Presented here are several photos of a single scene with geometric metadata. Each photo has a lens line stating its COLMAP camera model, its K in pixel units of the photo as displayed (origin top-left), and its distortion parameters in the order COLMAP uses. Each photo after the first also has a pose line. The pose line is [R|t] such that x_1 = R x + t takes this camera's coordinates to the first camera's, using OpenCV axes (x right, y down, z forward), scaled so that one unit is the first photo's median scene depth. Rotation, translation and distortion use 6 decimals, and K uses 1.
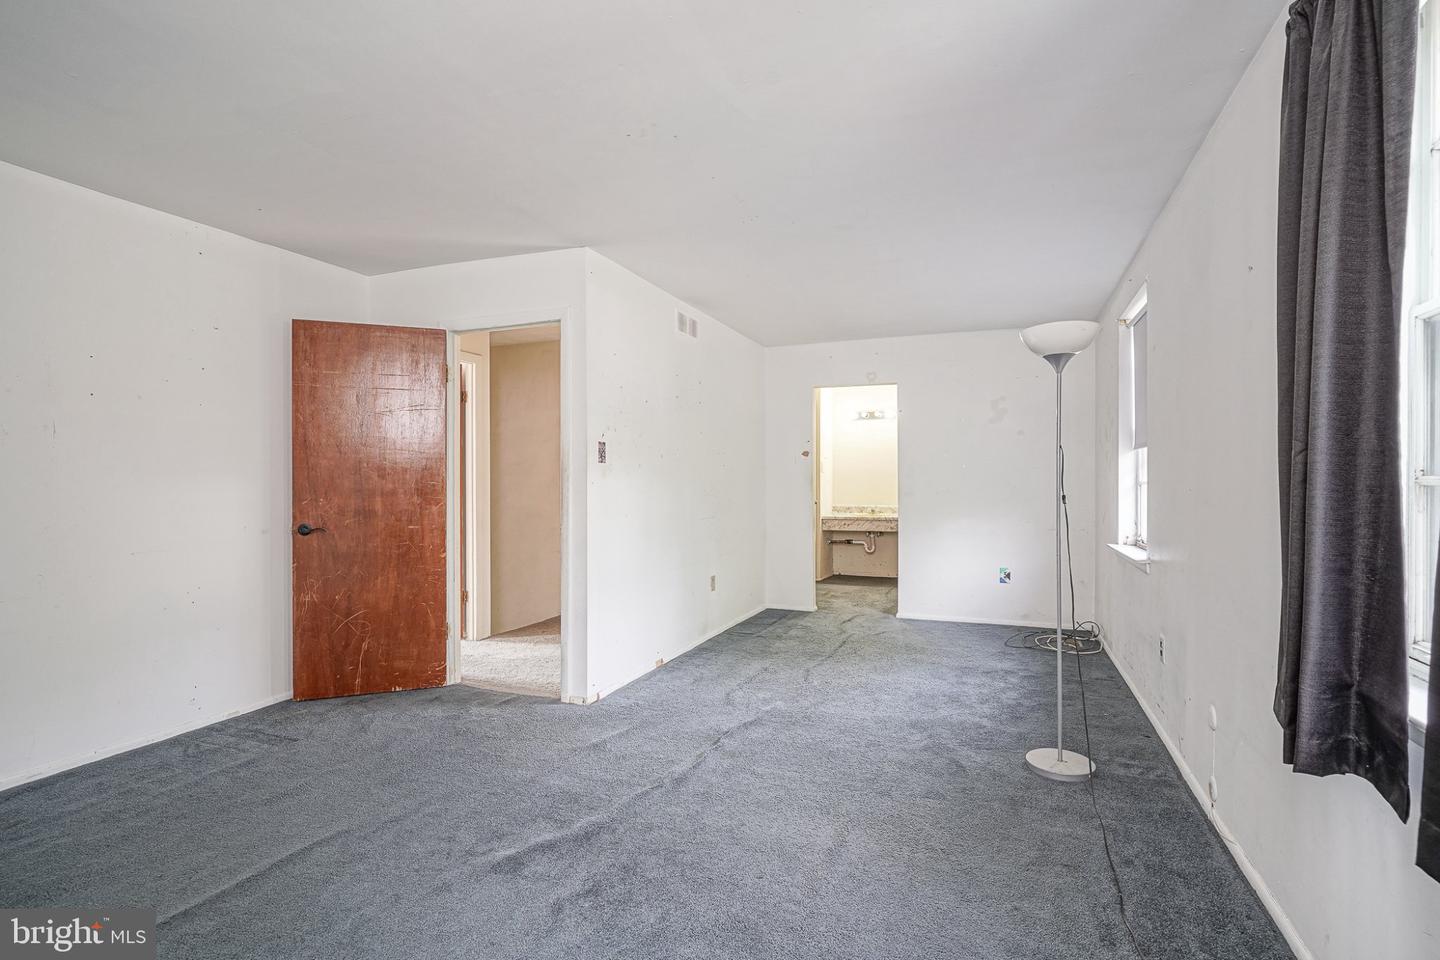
lens RADIAL K [[714.4, 0, 719.9], [0, 714.4, 484.3], [0, 0, 1]] dist [0.000183, 0.002526]
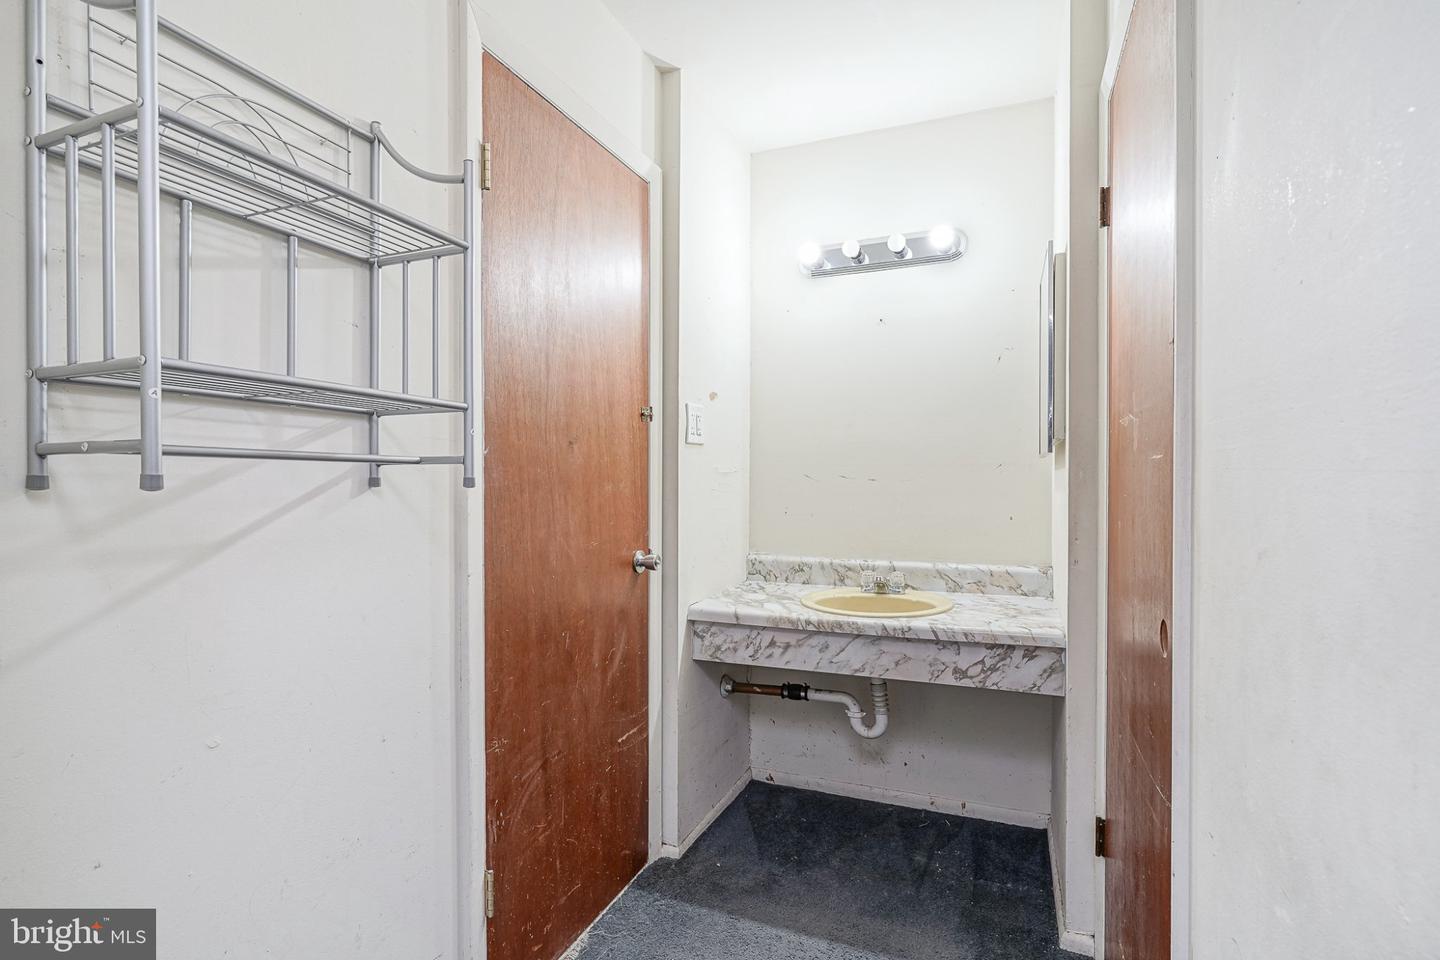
lens RADIAL K [[714.4, 0, 719.3], [0, 714.4, 481.2], [0, 0, 1]] dist [0.000183, 0.002526]
pose [[0.999946, -0.004185, -0.009495, 0.158351], [0.004181, 0.999991, -0.000480, -0.003347], [0.009497, 0.000441, 0.999955, 0.741429]]
